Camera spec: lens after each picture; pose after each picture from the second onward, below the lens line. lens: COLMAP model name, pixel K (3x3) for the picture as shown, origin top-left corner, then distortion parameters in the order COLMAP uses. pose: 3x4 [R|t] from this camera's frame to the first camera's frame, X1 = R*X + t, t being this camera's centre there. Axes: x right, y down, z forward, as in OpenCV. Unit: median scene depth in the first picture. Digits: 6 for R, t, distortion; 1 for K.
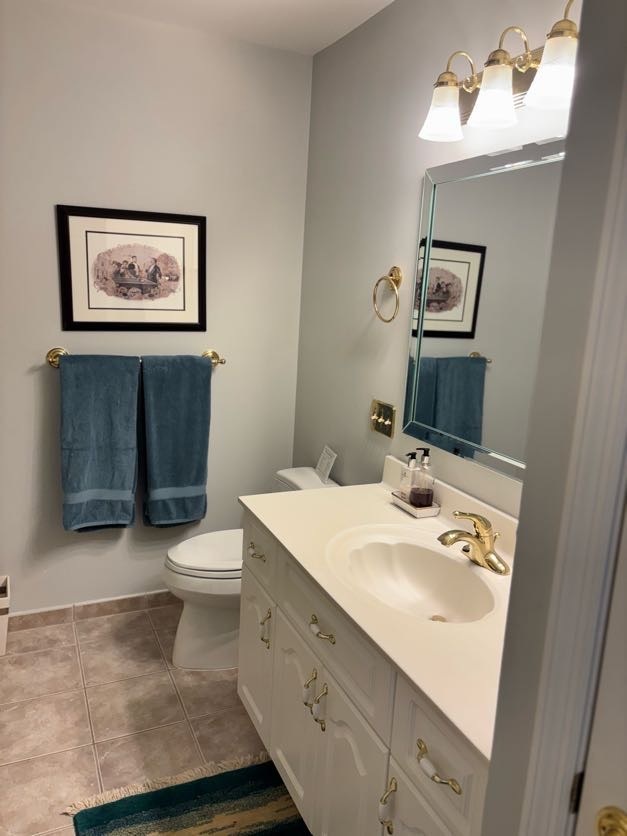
lens RADIAL K [[636.4, 0, 313.5], [0, 636.4, 418.0], [0, 0, 1]] dist [0.078174, -0.089498]
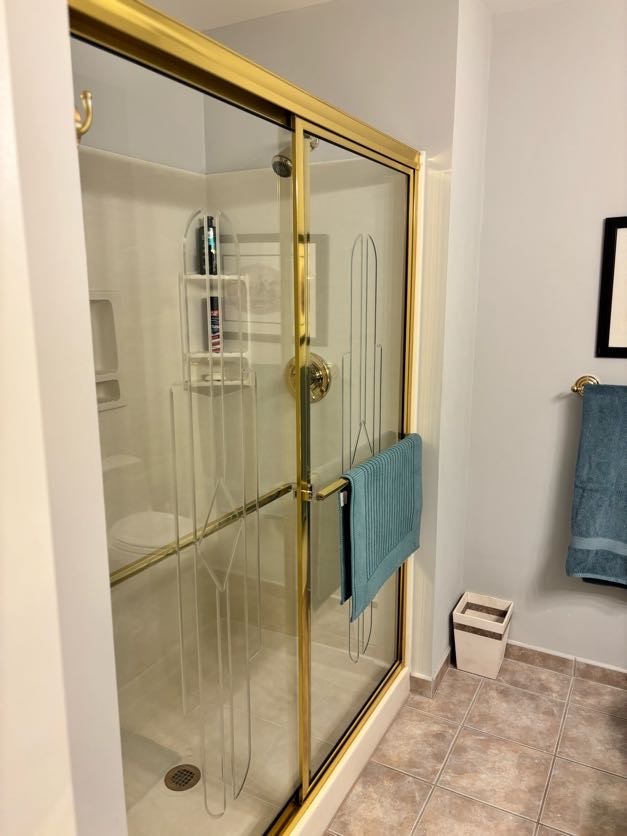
lens RADIAL K [[636.4, 0, 313.5], [0, 636.4, 418.0], [0, 0, 1]] dist [0.078174, -0.089498]
pose [[0.599033, 0.109404, -0.793215, 0.099622], [-0.132179, 0.990542, 0.036799, -0.032094], [0.789739, 0.082803, 0.607829, 0.144325]]
